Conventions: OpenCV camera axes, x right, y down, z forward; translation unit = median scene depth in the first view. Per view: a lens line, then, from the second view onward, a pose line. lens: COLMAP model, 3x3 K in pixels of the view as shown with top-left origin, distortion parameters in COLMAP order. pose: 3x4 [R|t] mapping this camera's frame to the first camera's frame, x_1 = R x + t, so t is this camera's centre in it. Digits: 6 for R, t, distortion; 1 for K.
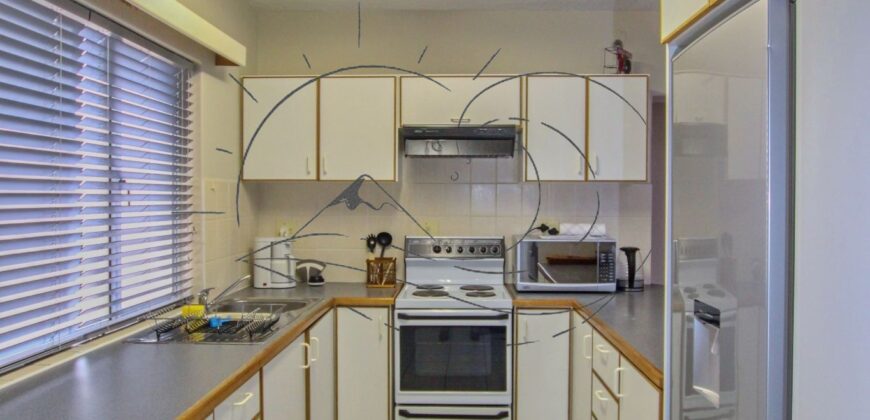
lens RADIAL K [[603.1, 0, 435.0], [0, 603.1, 210.0], [0, 0, 1]] dist [-0.038386, 0.003060]
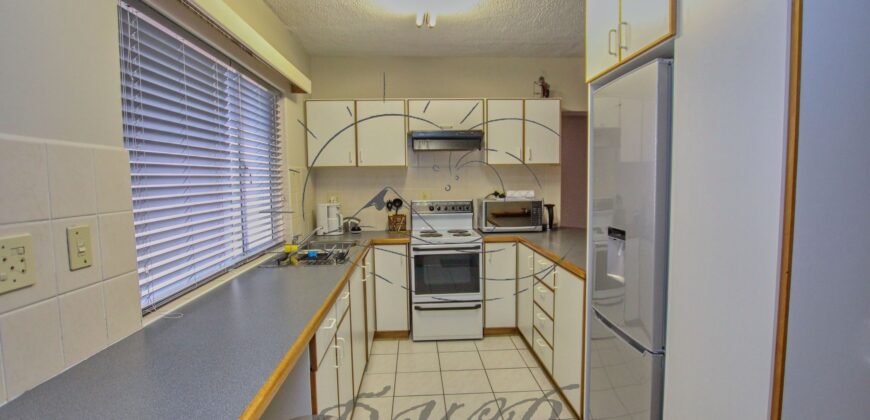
lens RADIAL K [[402.0, 0, 433.0], [0, 402.0, 211.0], [0, 0, 1]] dist [-0.036234, 0.006262]
pose [[0.996217, -0.024757, 0.083299, -0.091330], [0.019694, 0.997940, 0.061063, 0.007523], [-0.084639, -0.059192, 0.994652, -0.073955]]
